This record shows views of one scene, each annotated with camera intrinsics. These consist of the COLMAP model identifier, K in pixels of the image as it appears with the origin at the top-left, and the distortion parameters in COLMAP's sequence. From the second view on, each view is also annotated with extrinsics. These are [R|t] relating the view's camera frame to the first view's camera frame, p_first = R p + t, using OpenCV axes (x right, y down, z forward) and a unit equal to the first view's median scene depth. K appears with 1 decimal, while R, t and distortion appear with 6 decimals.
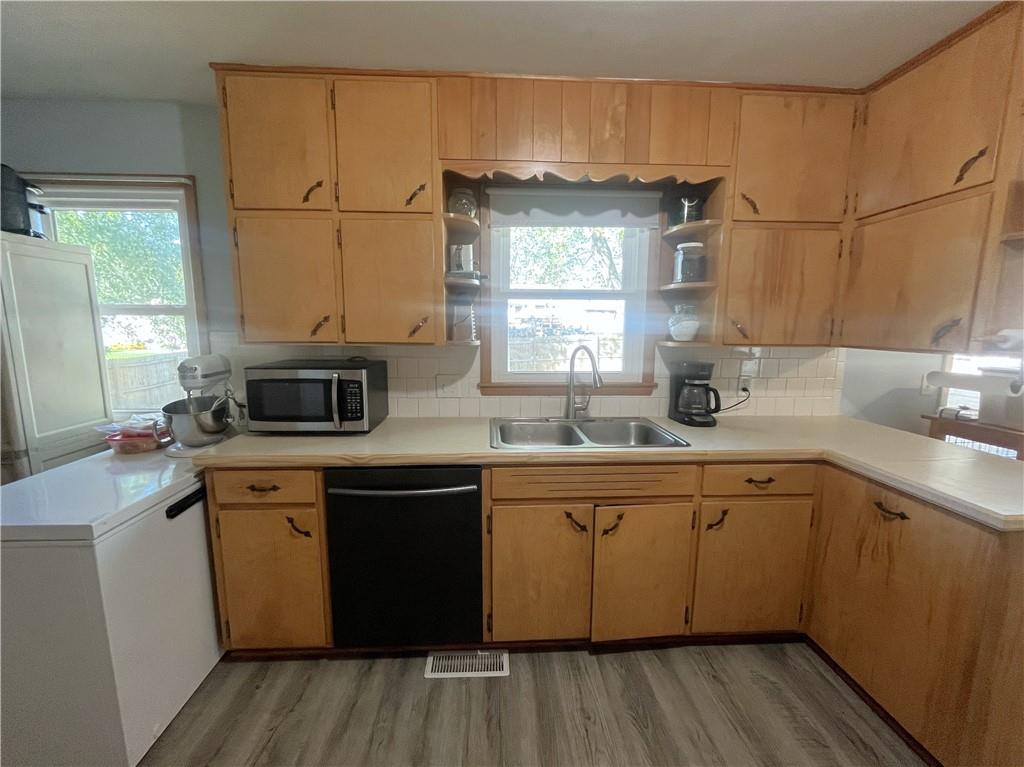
lens RADIAL K [[411.1, 0, 511.0], [0, 411.1, 385.0], [0, 0, 1]] dist [-0.004584, 0.000064]
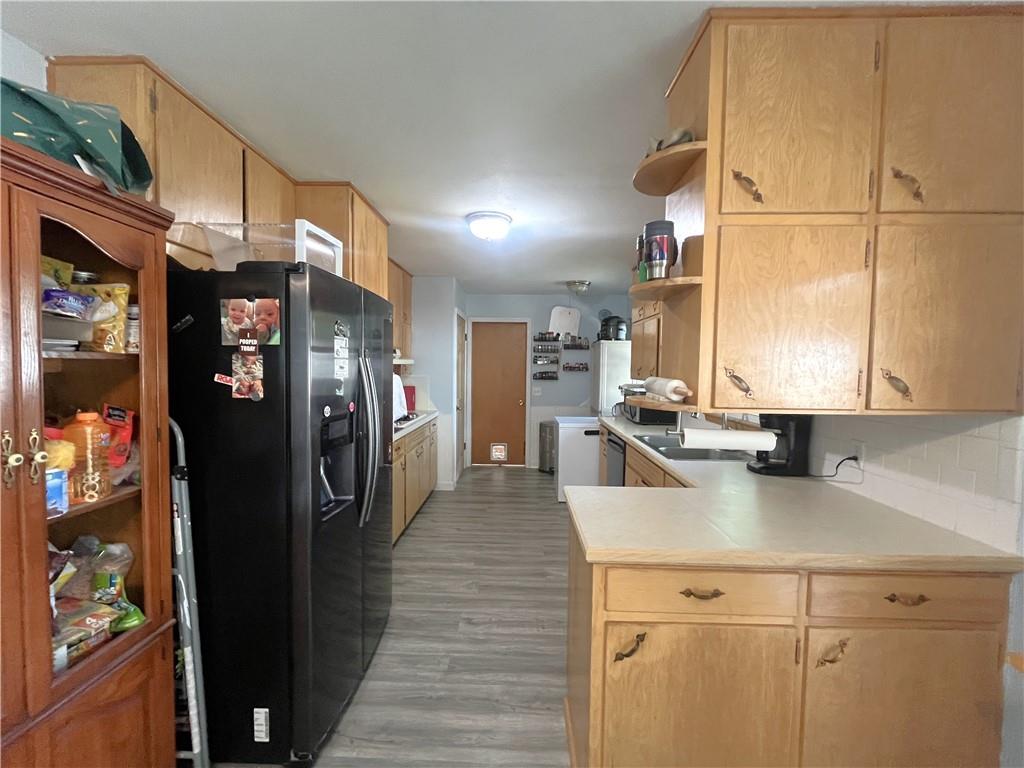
lens RADIAL K [[411.1, 0, 511.0], [0, 411.1, 385.5], [0, 0, 1]] dist [-0.004584, 0.000064]
pose [[-0.084898, 0.039090, -0.995623, 1.826051], [-0.157920, 0.986072, 0.052181, -0.082827], [0.983795, 0.161659, -0.077542, 0.534835]]
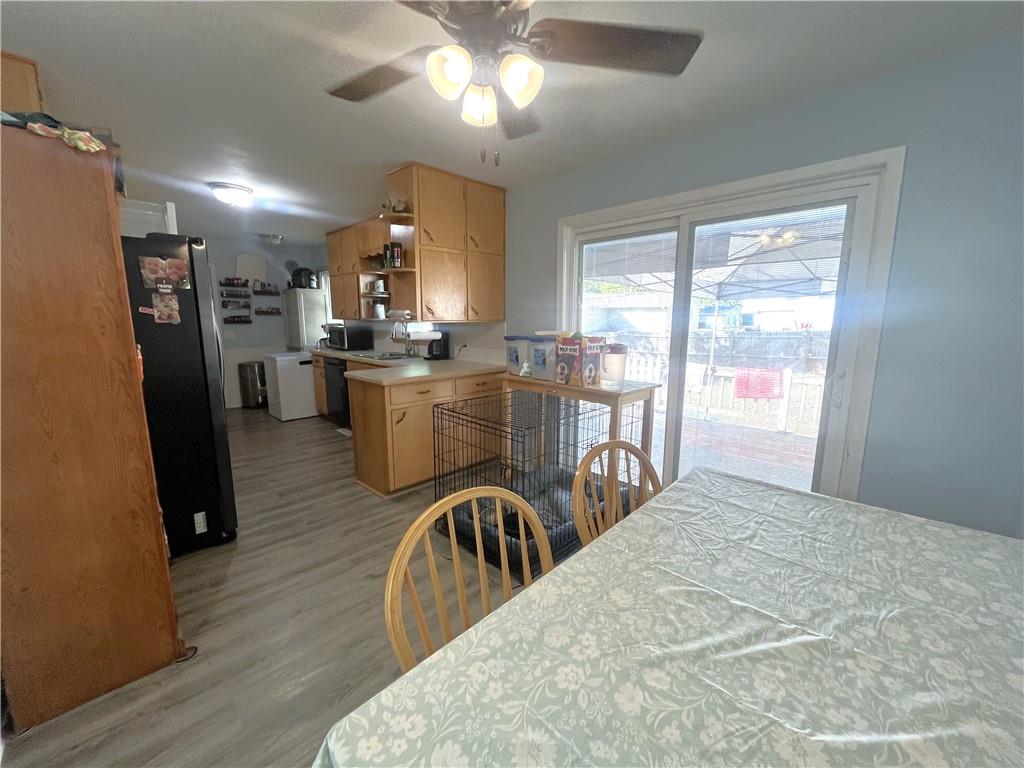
lens RADIAL K [[411.1, 0, 511.0], [0, 411.1, 385.5], [0, 0, 1]] dist [-0.004584, 0.000064]
pose [[0.668542, 0.116383, -0.734511, 2.726685], [-0.106376, 0.992488, 0.060436, 0.068354], [0.736027, 0.037731, 0.675900, -0.099198]]
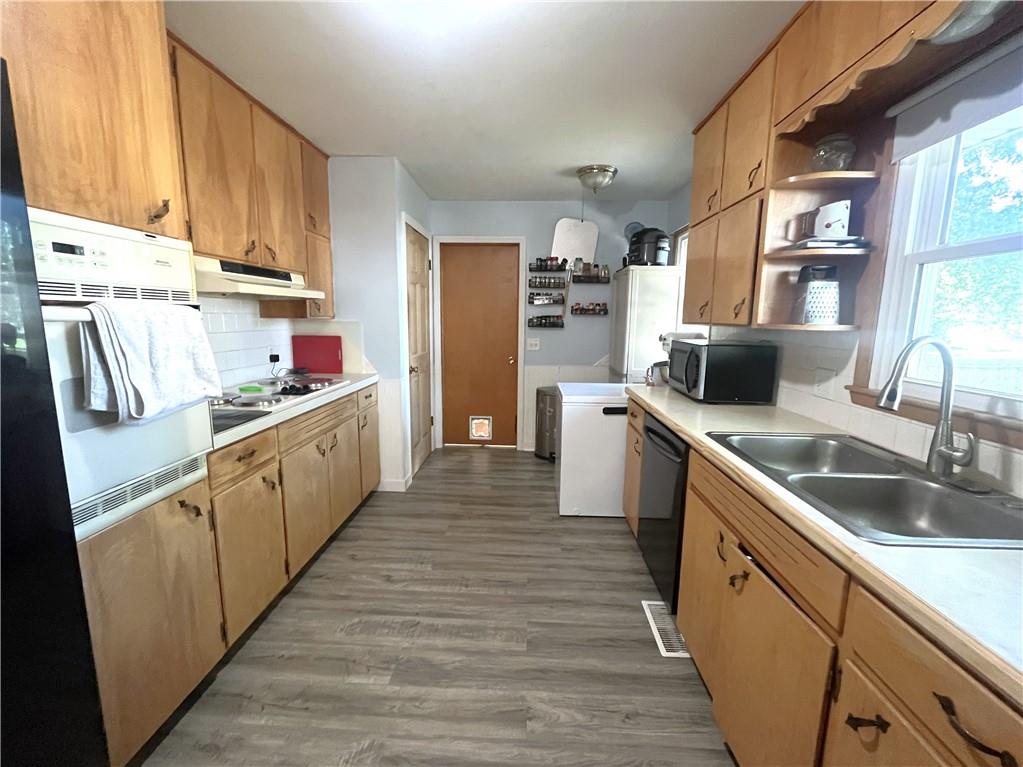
lens RADIAL K [[429.0, 0, 511.5], [0, 429.0, 383.5], [0, 0, 1]] dist [-0.002372, -0.000422]
pose [[-0.100414, 0.143944, -0.984478, 0.936774], [-0.157638, 0.974679, 0.158590, -0.044228], [0.982378, 0.171115, -0.075181, 0.589976]]
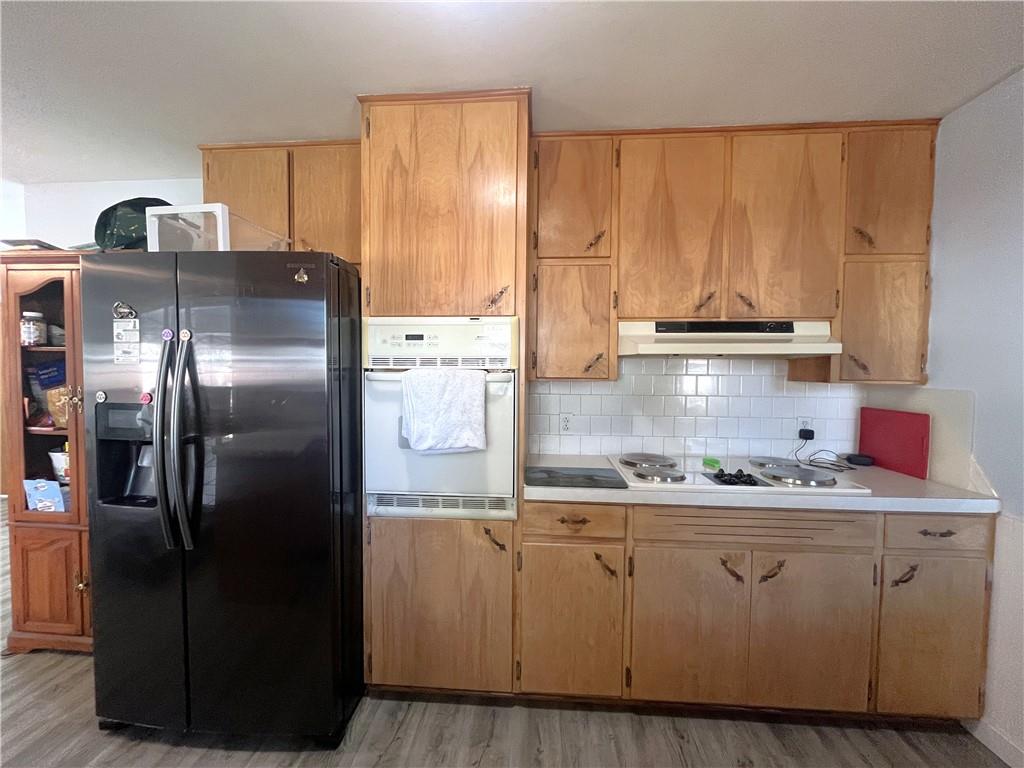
lens RADIAL K [[429.4, 0, 512.0], [0, 429.4, 384.0], [0, 0, 1]] dist [-0.002372, -0.000422]
pose [[-0.991204, -0.018557, 0.131038, 0.050837], [0.004997, 0.984168, 0.177169, -0.101365], [-0.132251, 0.176266, -0.975418, 0.848269]]
